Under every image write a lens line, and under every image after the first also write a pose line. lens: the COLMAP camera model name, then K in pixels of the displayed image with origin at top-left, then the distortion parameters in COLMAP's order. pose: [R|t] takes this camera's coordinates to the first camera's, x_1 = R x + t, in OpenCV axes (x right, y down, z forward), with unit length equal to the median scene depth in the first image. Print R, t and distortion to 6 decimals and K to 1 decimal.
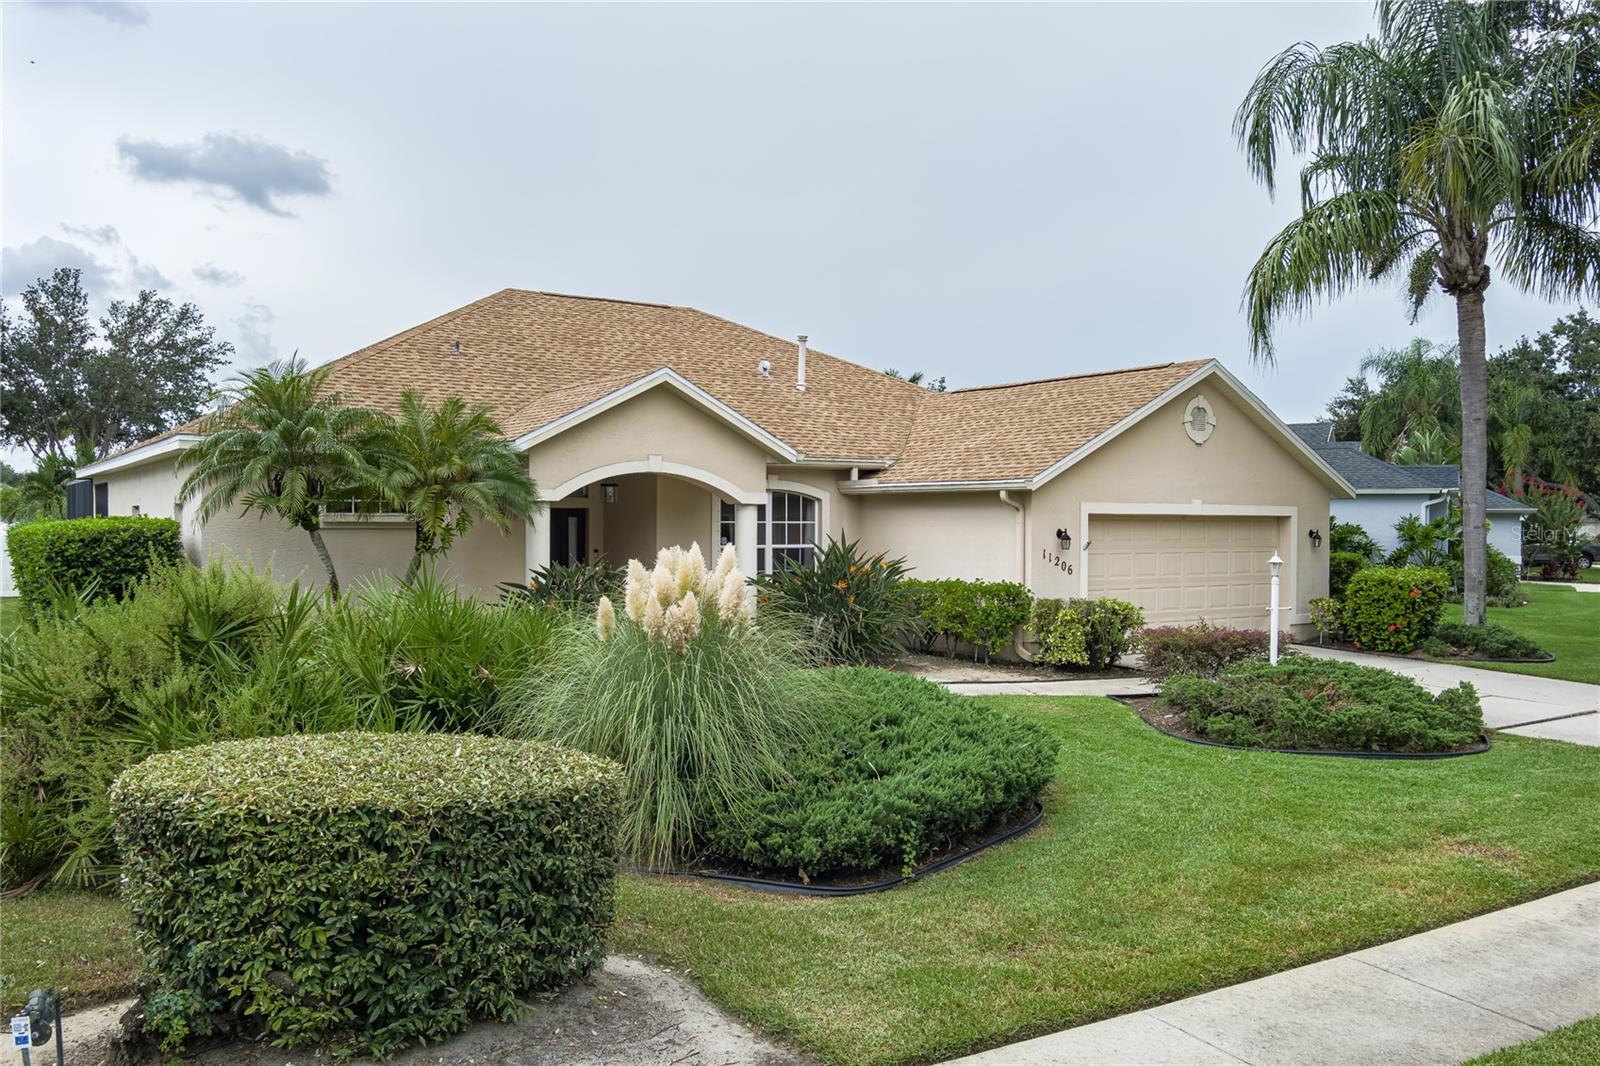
lens RADIAL K [[1280.6, 0, 829.3], [0, 1280.6, 587.3], [0, 0, 1]] dist [-0.073387, -0.006215]
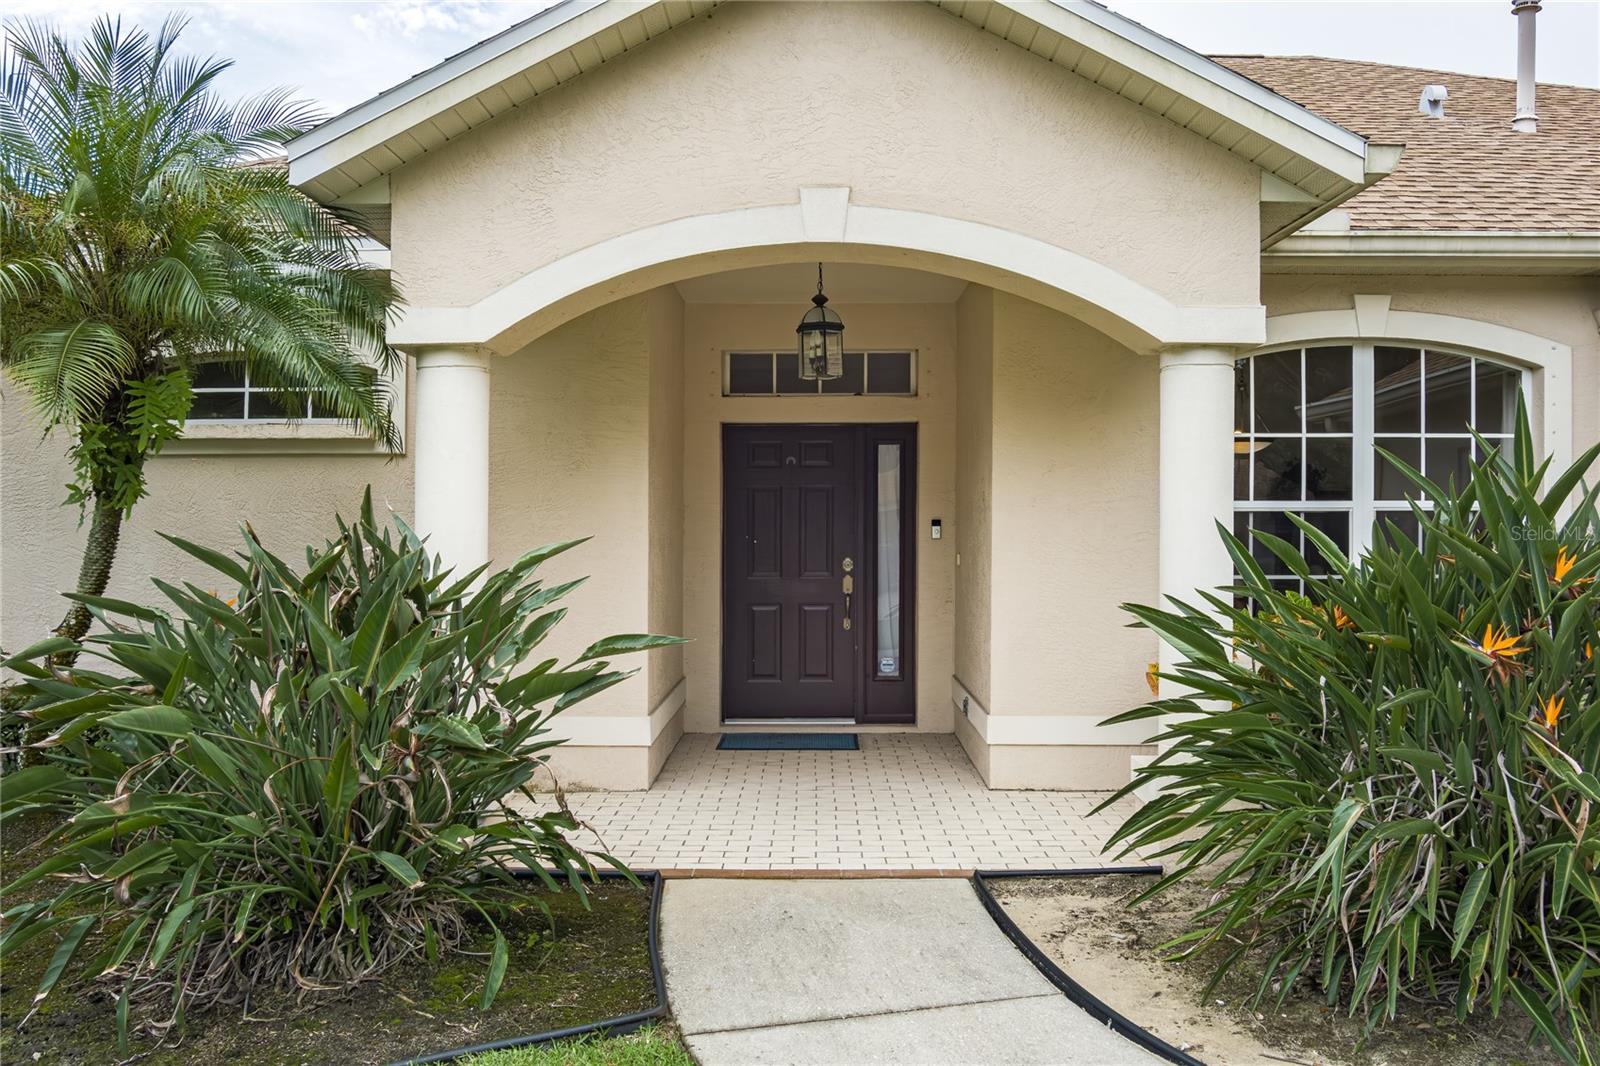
lens RADIAL K [[1326.4, 0, 780.3], [0, 1326.4, 528.7], [0, 0, 1]] dist [-0.057791, 0.003313]
pose [[0.805720, -0.004822, -0.592277, 0.035726], [-0.025259, 0.998777, -0.042493, -0.007437], [0.591758, 0.049198, 0.804613, 0.648100]]
